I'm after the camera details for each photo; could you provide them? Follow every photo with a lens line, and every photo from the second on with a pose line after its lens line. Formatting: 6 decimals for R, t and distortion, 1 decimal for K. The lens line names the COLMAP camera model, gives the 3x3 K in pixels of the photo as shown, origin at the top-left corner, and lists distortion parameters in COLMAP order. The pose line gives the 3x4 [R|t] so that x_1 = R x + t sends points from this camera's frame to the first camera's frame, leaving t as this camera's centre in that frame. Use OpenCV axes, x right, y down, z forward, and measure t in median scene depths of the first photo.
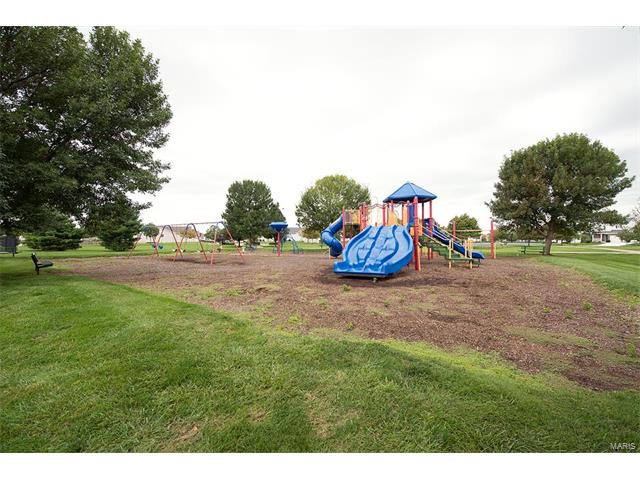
lens RADIAL K [[257.7, 0, 321.7], [0, 257.7, 245.9], [0, 0, 1]] dist [-0.001974, -0.000230]
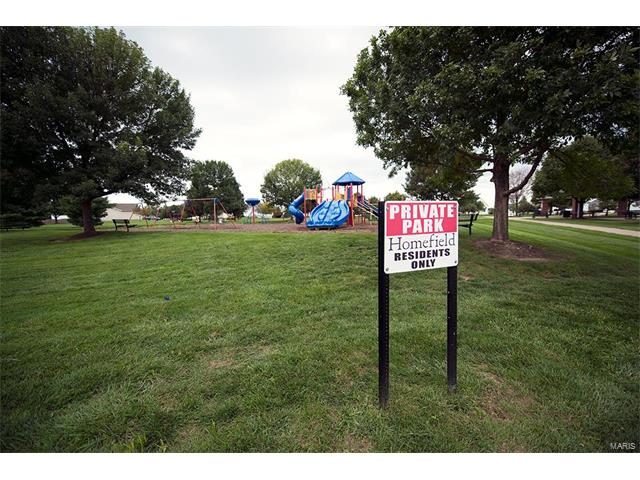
lens RADIAL K [[257.7, 0, 322.1], [0, 257.7, 236.5], [0, 0, 1]] dist [-0.001974, -0.000230]
pose [[0.980319, -0.033256, 0.194598, -0.096622], [0.022633, 0.998143, 0.056558, 0.036255], [-0.196117, -0.051041, 0.979251, -0.378737]]
